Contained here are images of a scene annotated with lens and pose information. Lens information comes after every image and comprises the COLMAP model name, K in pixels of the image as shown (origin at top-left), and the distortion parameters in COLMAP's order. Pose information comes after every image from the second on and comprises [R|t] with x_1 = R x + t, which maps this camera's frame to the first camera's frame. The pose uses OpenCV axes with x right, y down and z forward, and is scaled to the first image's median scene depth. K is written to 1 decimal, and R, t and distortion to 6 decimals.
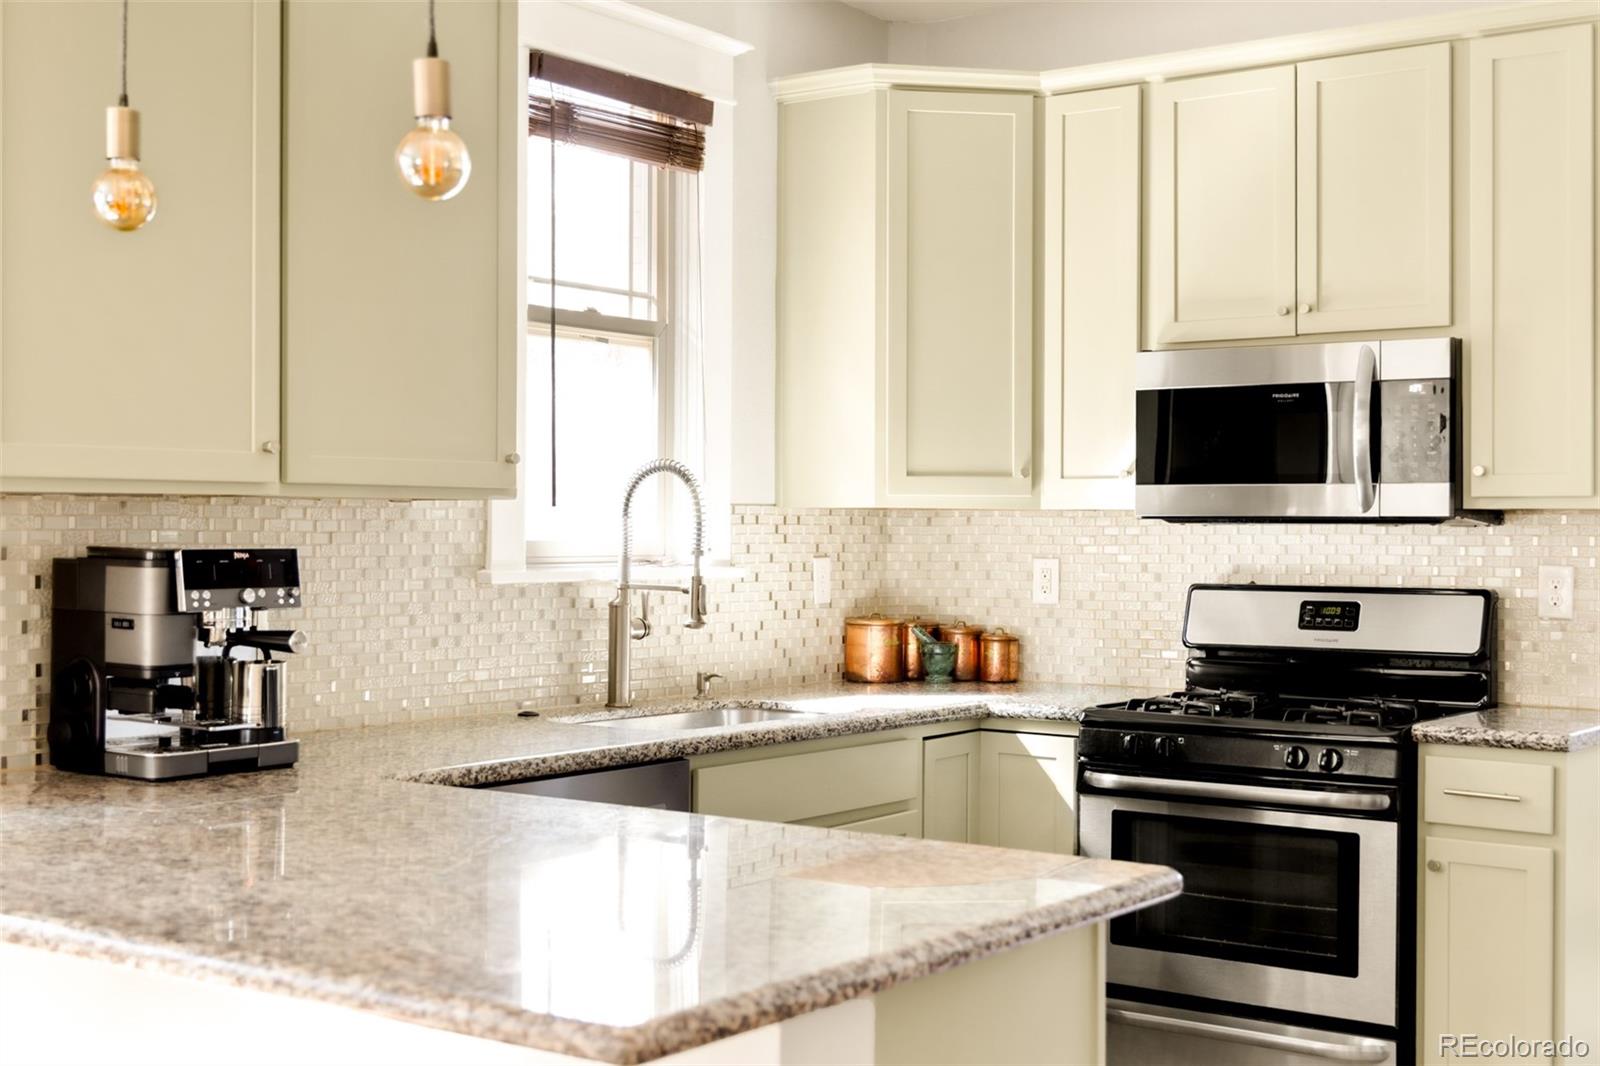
lens RADIAL K [[2096.1, 0, 798.8], [0, 2096.1, 565.2], [0, 0, 1]] dist [-0.010989, -0.023761]
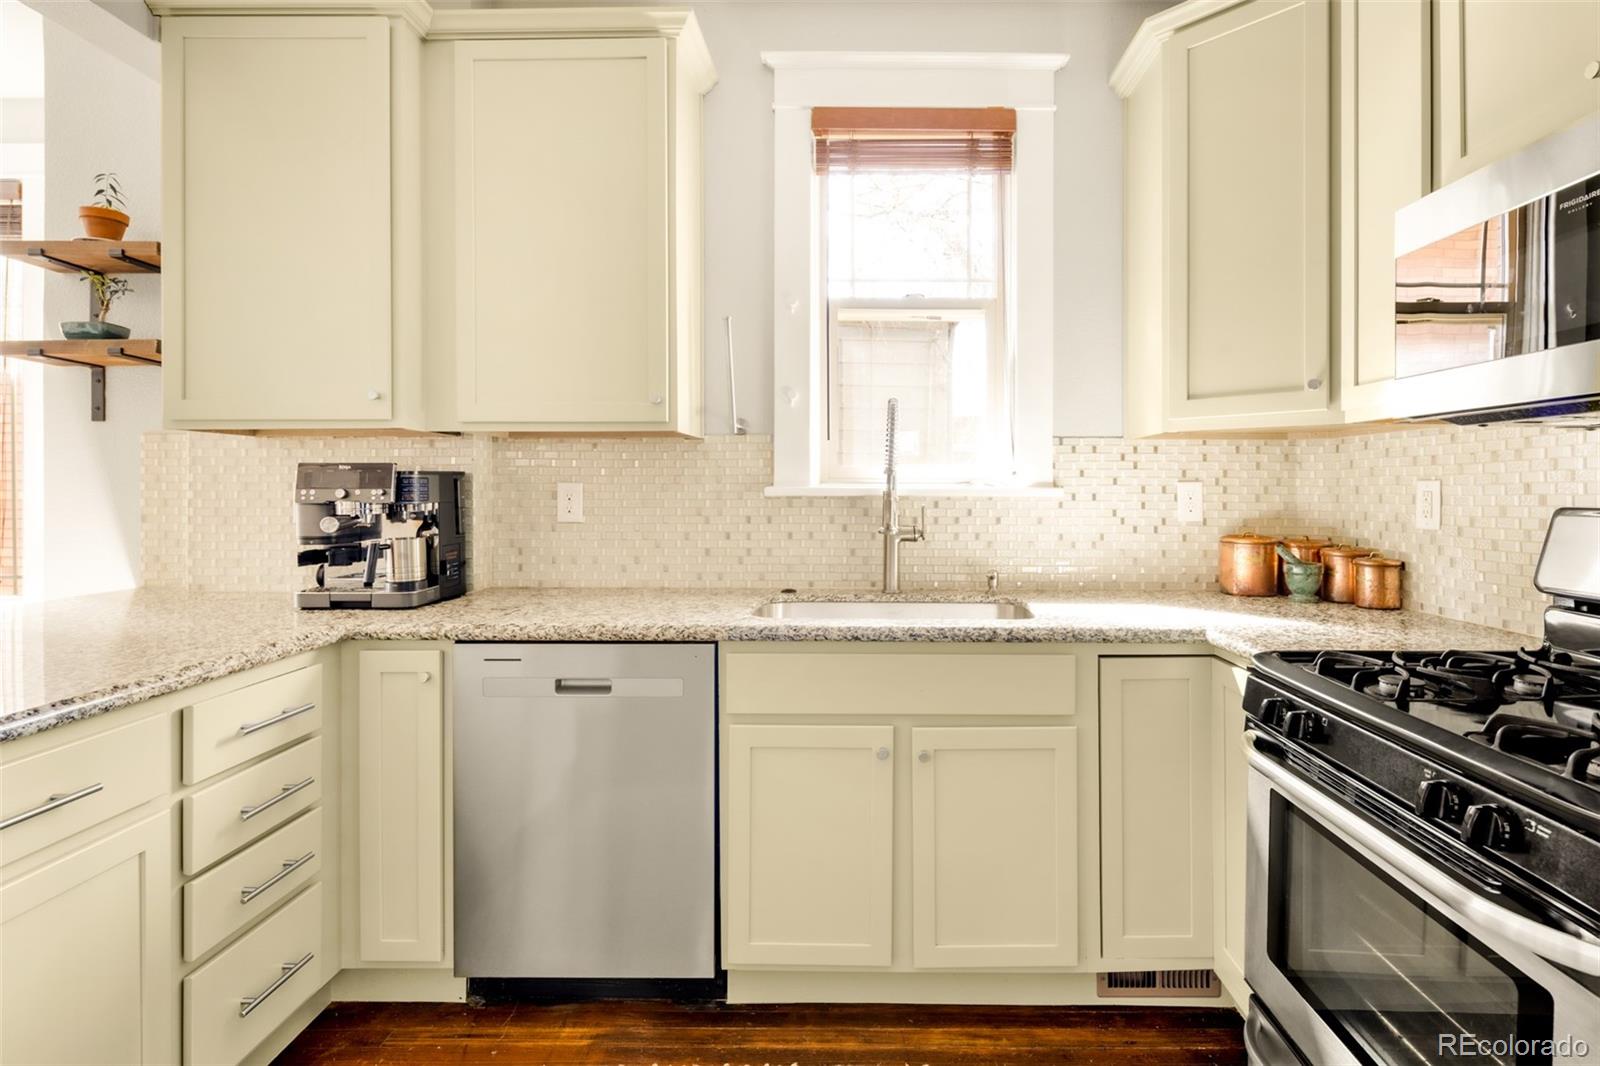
lens RADIAL K [[788.8, 0, 855.5], [0, 788.8, 495.4], [0, 0, 1]] dist [0.001050, -0.000960]
pose [[0.579319, 0.001711, -0.815099, 0.260865], [-0.013097, 0.999888, -0.007210, 0.009482], [0.814996, 0.014852, 0.579277, 0.605541]]
